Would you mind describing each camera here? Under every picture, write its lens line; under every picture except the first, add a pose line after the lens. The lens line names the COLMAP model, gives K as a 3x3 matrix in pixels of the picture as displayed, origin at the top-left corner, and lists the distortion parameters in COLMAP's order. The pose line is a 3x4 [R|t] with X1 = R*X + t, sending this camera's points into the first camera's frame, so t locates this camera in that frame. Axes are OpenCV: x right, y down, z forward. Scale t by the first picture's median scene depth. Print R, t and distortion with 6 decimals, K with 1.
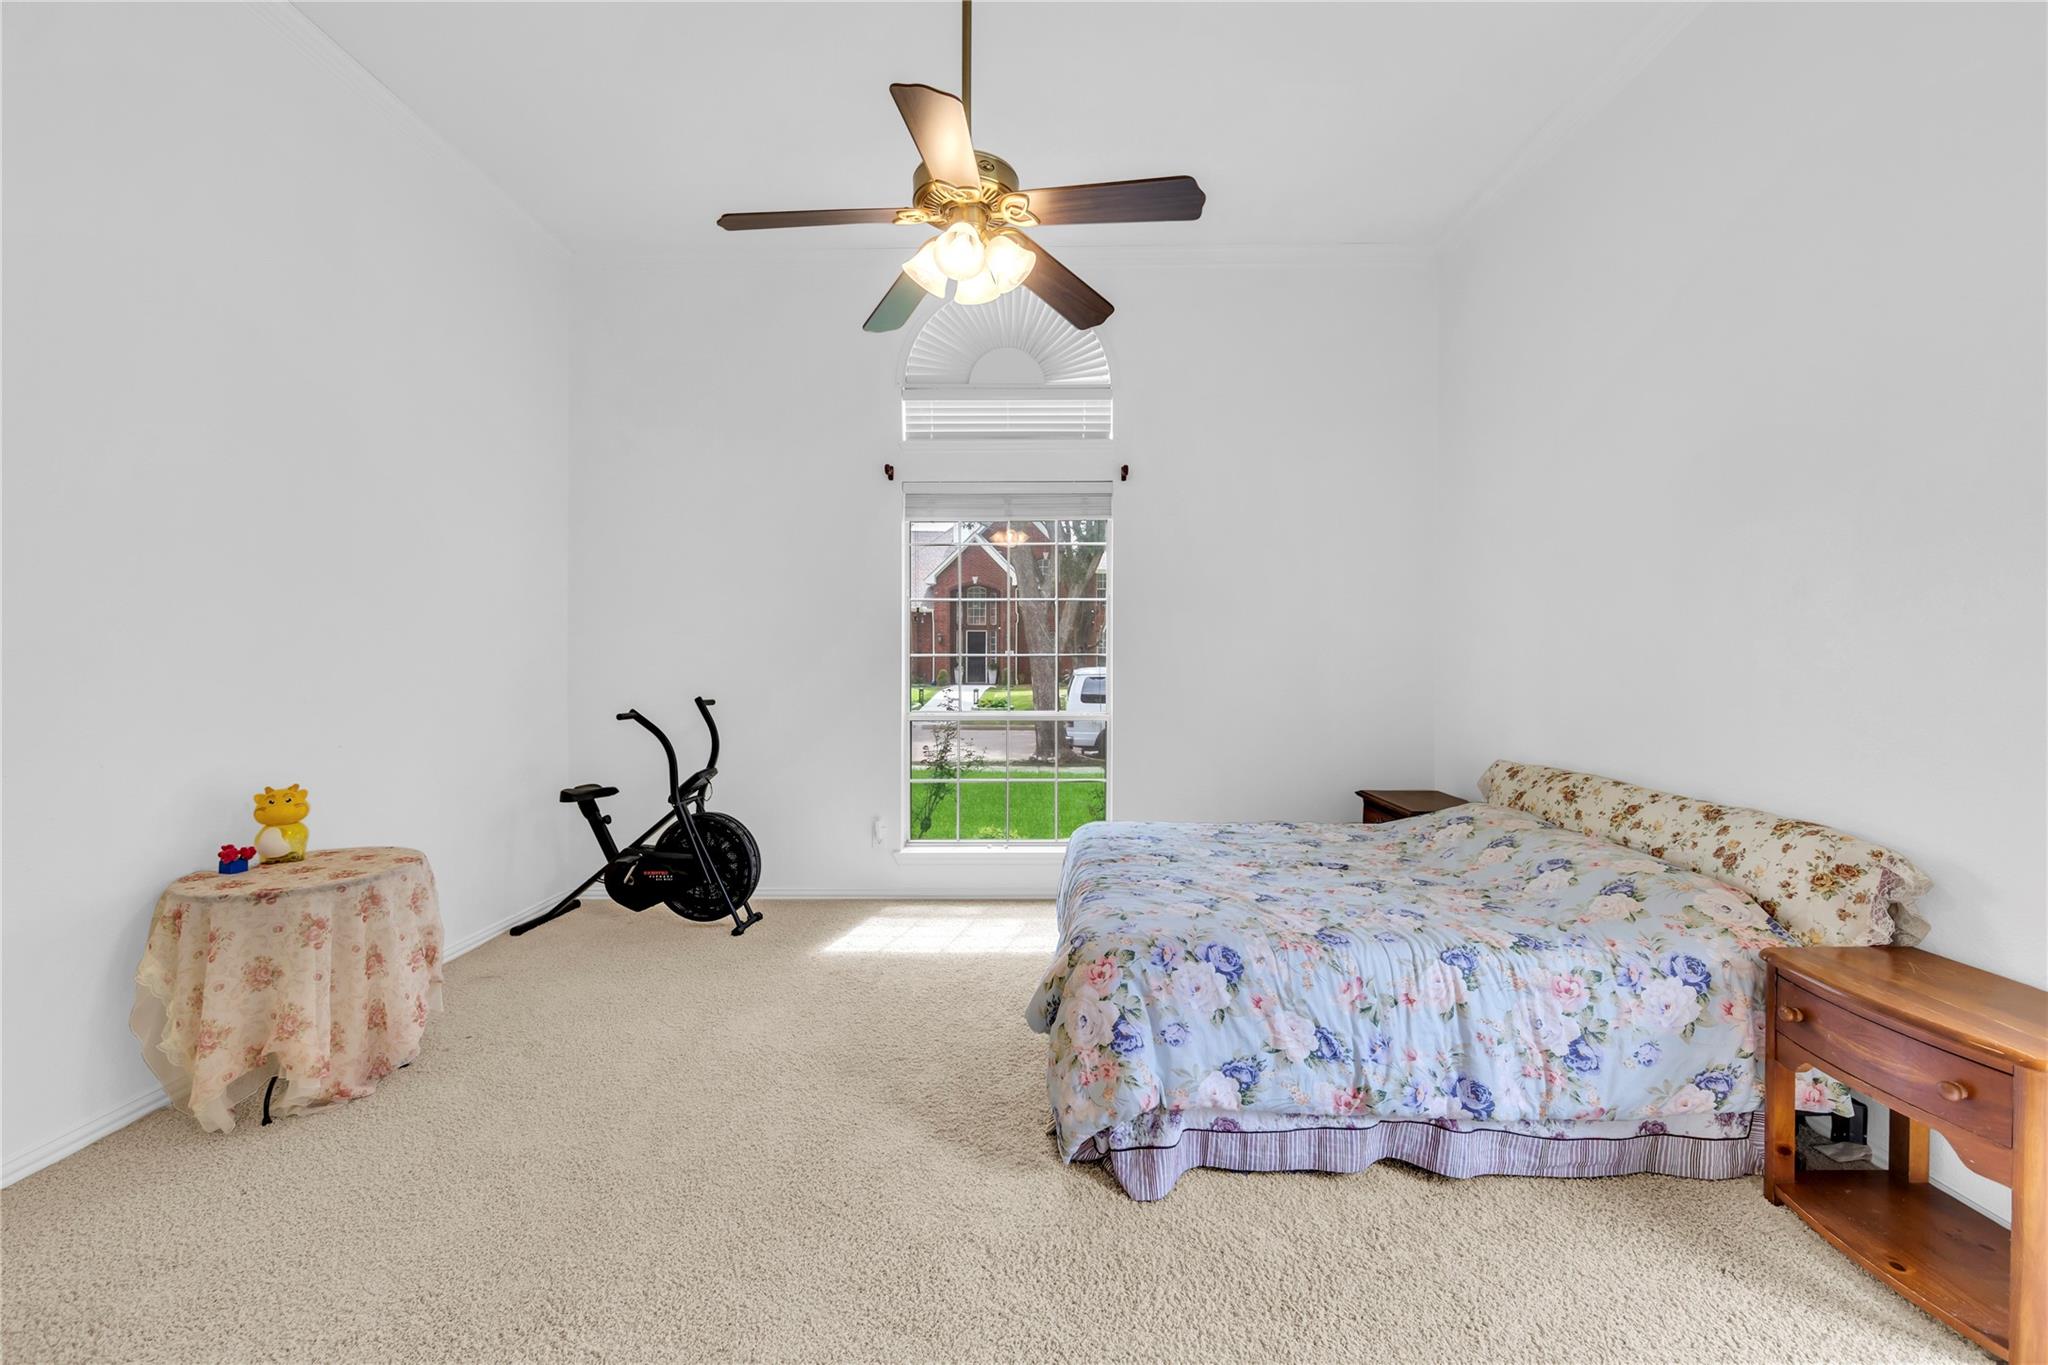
lens RADIAL K [[800.1, 0, 1021.0], [0, 800.1, 677.7], [0, 0, 1]] dist [-0.000043, 0.000032]
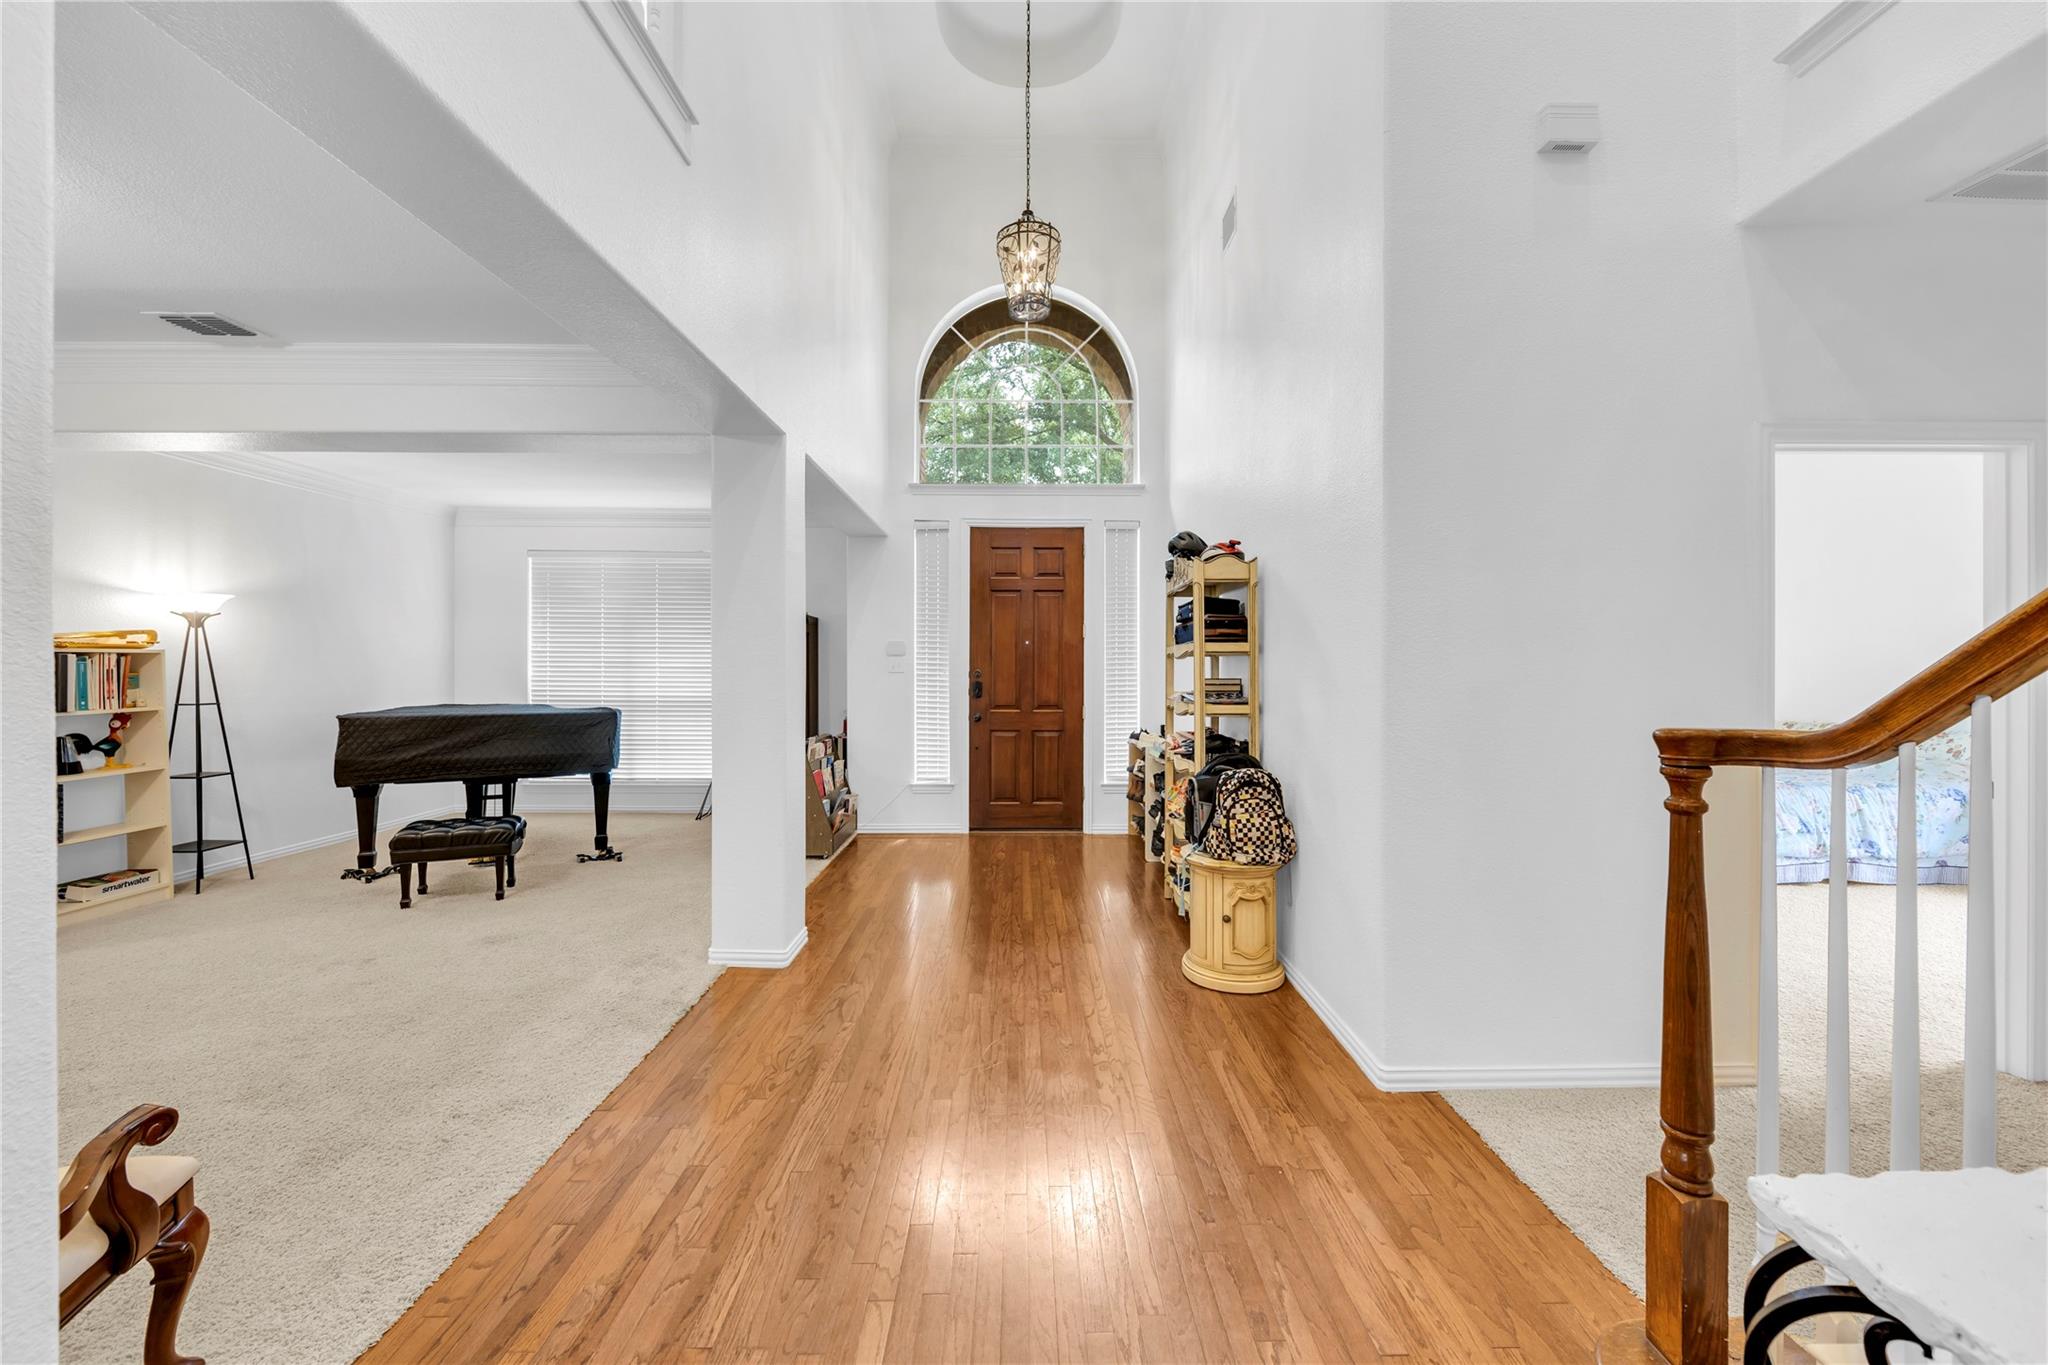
lens RADIAL K [[800.1, 0, 1026.8], [0, 800.1, 674.7], [0, 0, 1]] dist [-0.000043, 0.000032]
pose [[0.999841, -0.004314, 0.017299, -1.905123], [0.004451, 0.999959, -0.007928, 0.026081], [-0.017264, 0.008004, 0.999819, -1.279527]]
